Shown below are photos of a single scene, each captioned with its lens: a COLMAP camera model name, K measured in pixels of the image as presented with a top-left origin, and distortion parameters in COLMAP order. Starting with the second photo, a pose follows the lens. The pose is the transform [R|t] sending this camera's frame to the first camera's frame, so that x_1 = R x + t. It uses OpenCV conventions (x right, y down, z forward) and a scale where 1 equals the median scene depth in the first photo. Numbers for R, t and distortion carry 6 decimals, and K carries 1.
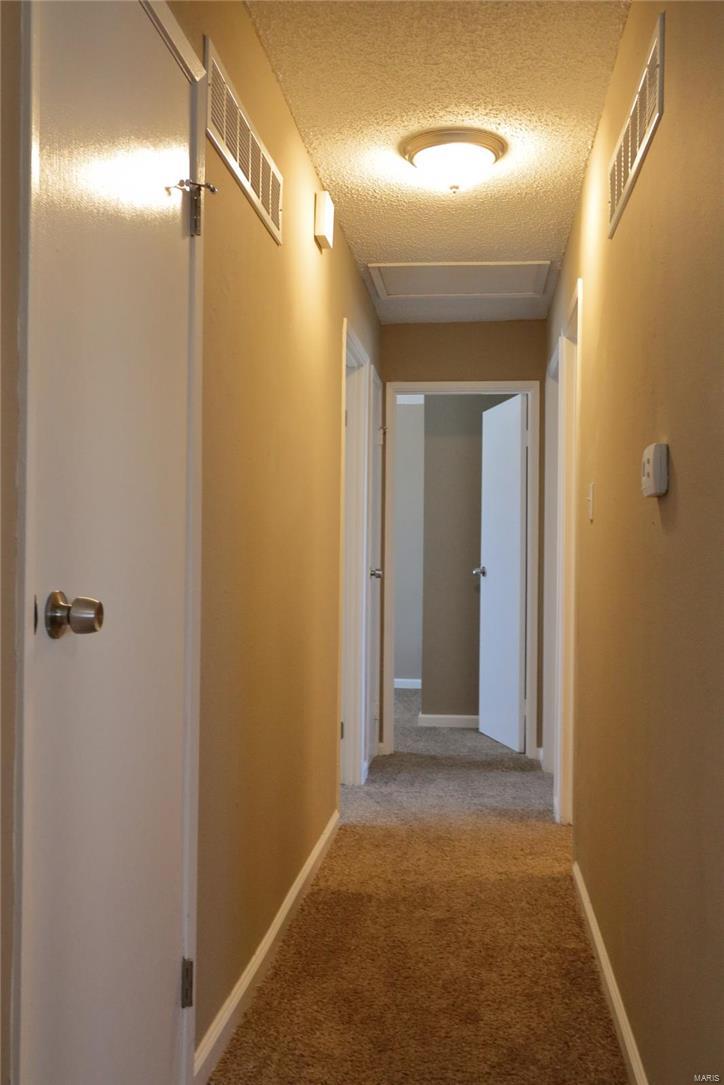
lens RADIAL K [[1069.8, 0, 362.0], [0, 1069.8, 542.5], [0, 0, 1]] dist [-0.000515, -0.000181]
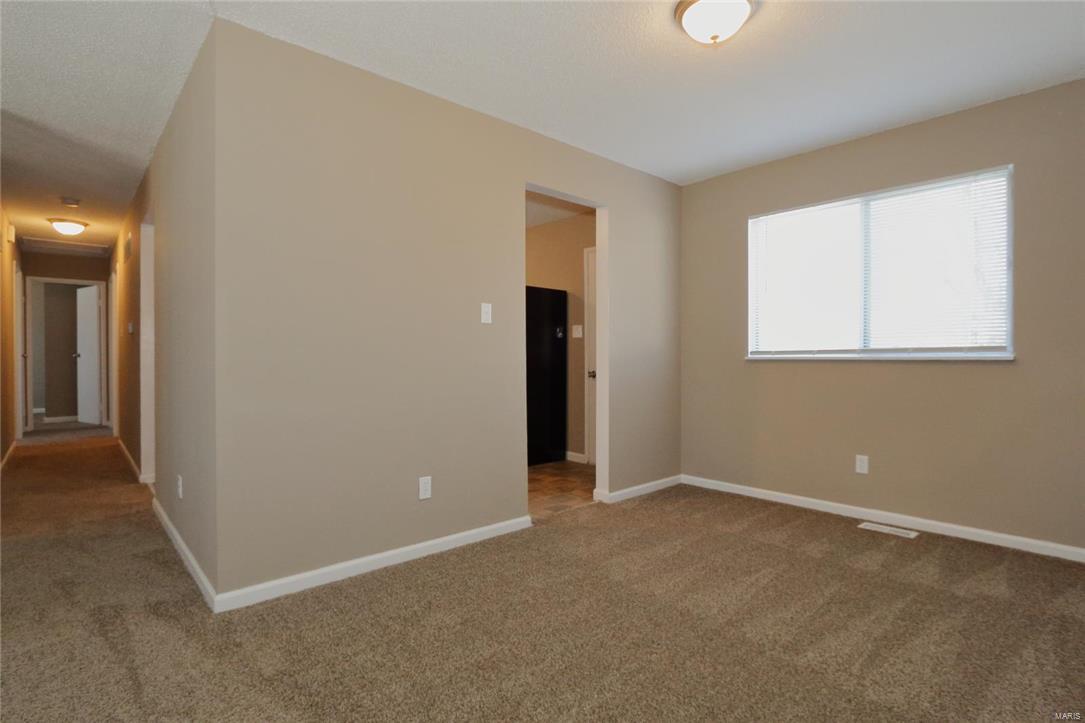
lens RADIAL K [[540.7, 0, 542.5], [0, 540.7, 361.5], [0, 0, 1]] dist [-0.022308, 0.006775]
pose [[0.669173, -0.020832, 0.742814, -0.095445], [-0.002598, 0.999535, 0.030372, 0.001927], [-0.743102, -0.022254, 0.668808, -0.687764]]
